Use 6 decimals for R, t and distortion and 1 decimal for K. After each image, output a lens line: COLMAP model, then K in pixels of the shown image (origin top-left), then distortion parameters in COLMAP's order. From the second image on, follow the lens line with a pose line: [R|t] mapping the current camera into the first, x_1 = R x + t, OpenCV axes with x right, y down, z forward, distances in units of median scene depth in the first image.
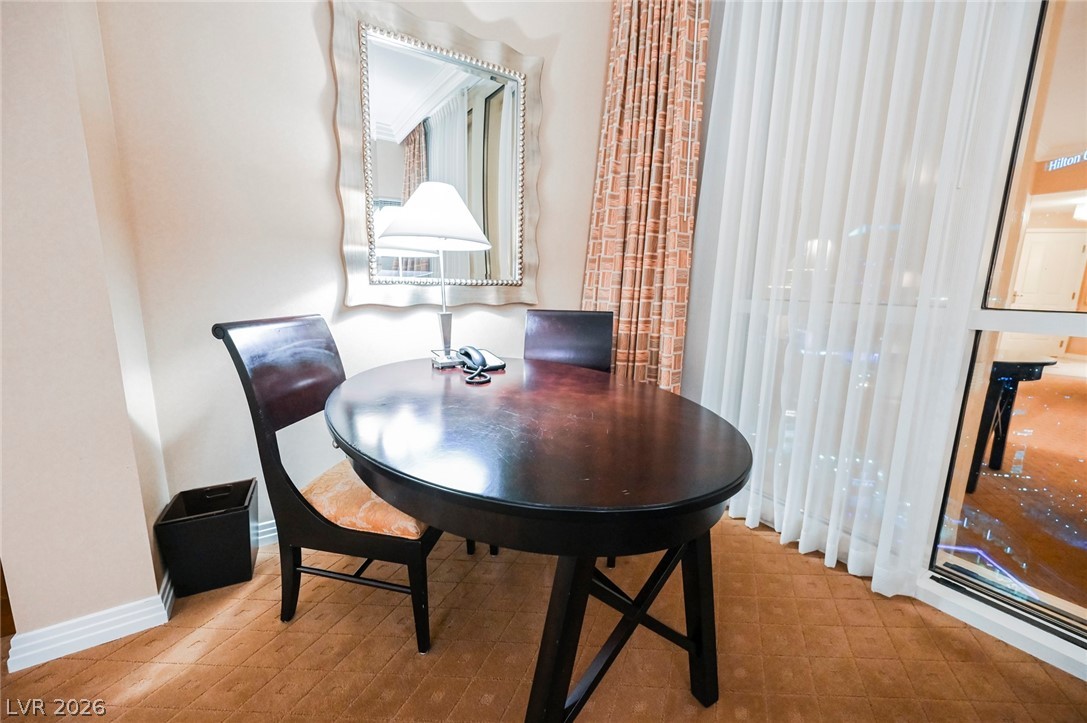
lens RADIAL K [[431.2, 0, 542.5], [0, 431.2, 359.9], [0, 0, 1]] dist [-0.000619, -0.000221]
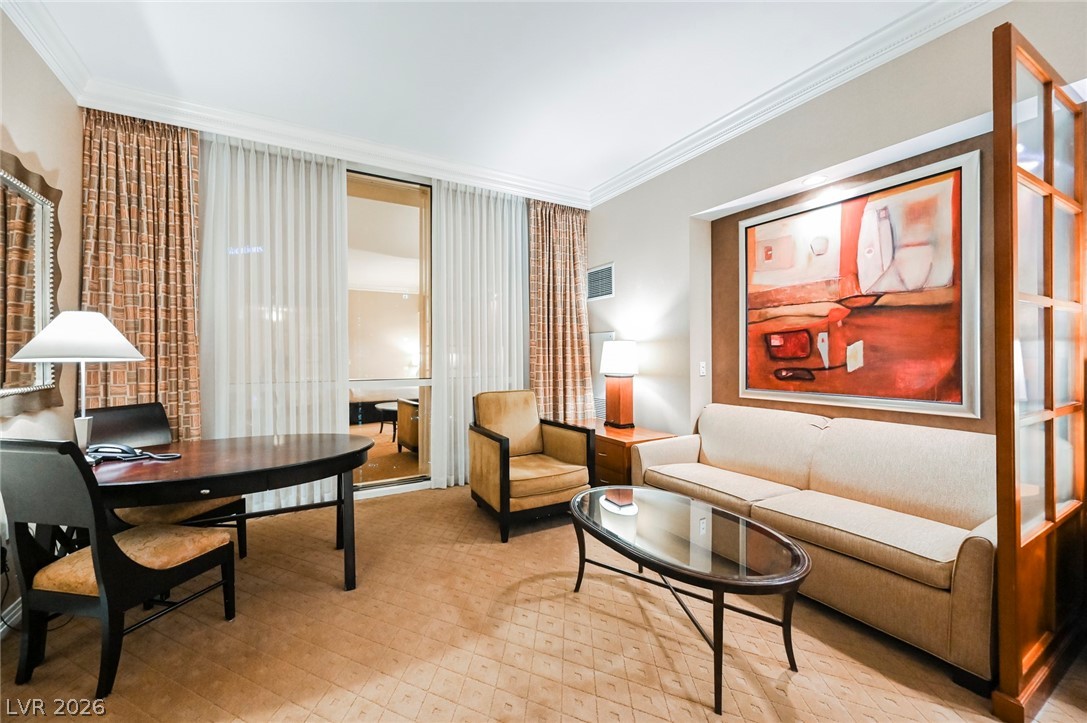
lens RADIAL K [[431.2, 0, 542.5], [0, 431.2, 359.9], [0, 0, 1]] dist [-0.000619, -0.000221]
pose [[0.017364, -0.010277, 0.999796, -1.101243], [0.184480, 0.982812, 0.006899, -0.030612], [-0.982683, 0.184323, 0.018962, -0.184093]]
